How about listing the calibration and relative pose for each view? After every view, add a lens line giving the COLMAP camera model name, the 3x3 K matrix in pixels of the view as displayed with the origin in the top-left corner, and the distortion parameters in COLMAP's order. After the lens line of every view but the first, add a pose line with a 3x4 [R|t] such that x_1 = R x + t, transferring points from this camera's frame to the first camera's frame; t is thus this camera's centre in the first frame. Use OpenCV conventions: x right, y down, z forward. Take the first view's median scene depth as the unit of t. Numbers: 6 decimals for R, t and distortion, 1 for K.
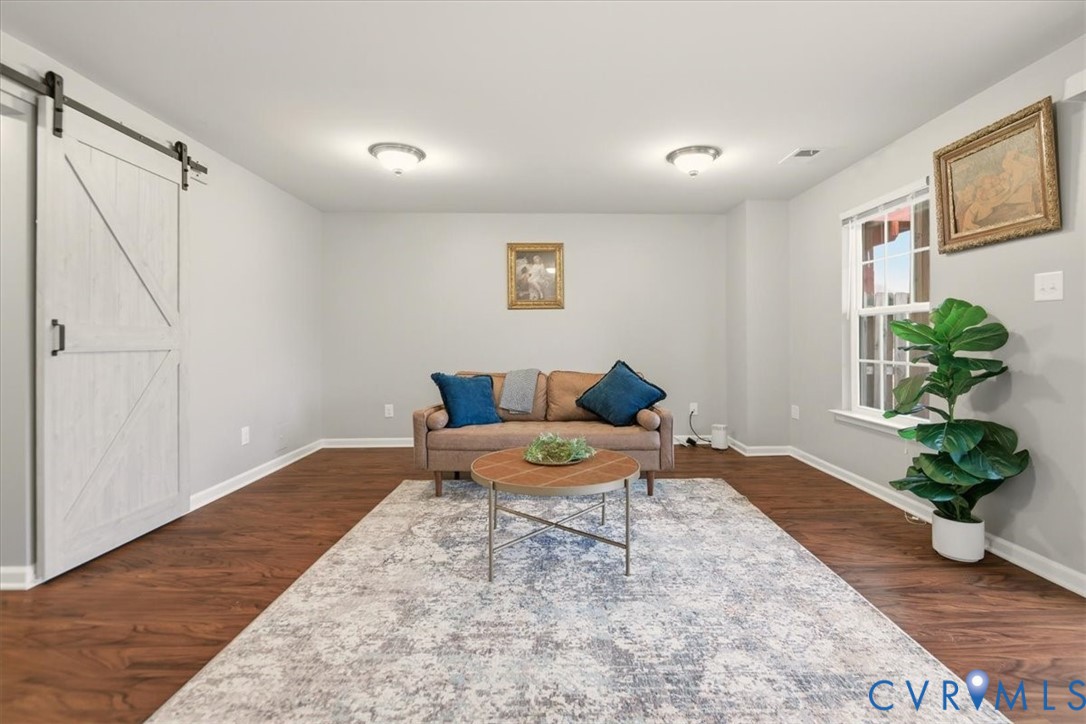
lens RADIAL K [[533.7, 0, 555.2], [0, 533.7, 340.0], [0, 0, 1]] dist [0.004800, 0.000989]
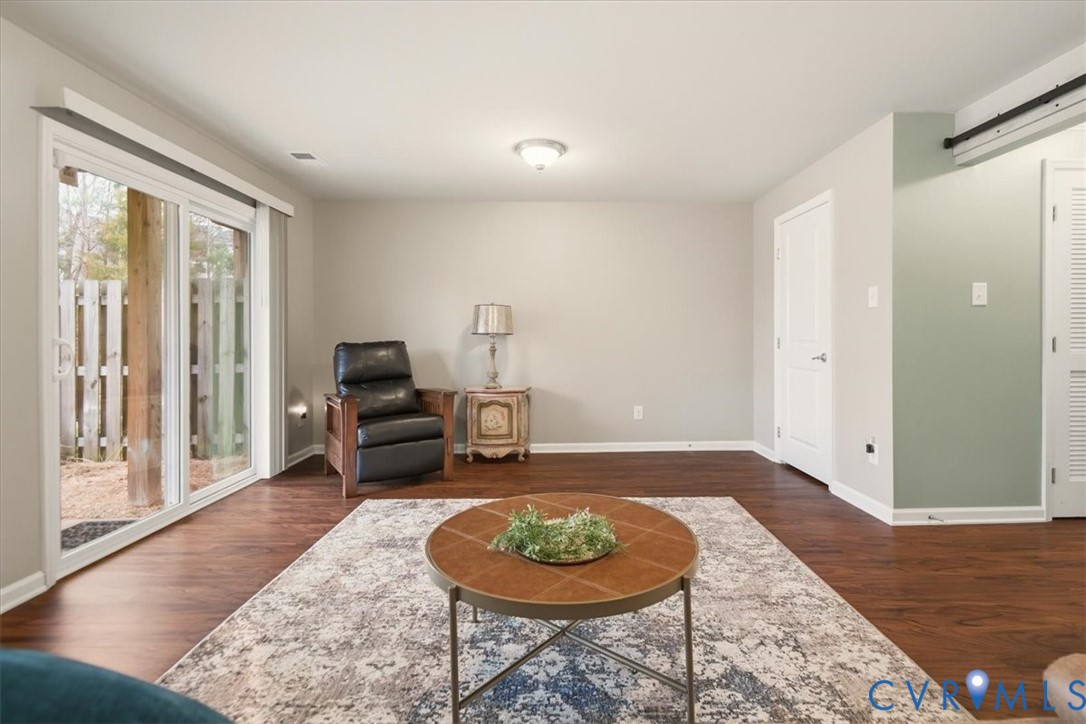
lens RADIAL K [[533.7, 0, 555.2], [0, 533.7, 340.0], [0, 0, 1]] dist [0.004800, 0.000989]
pose [[-0.999989, 0.004700, 0.000136, 0.008399], [0.004701, 0.999980, 0.004247, -0.000527], [-0.000116, 0.004247, -0.999991, 1.735953]]
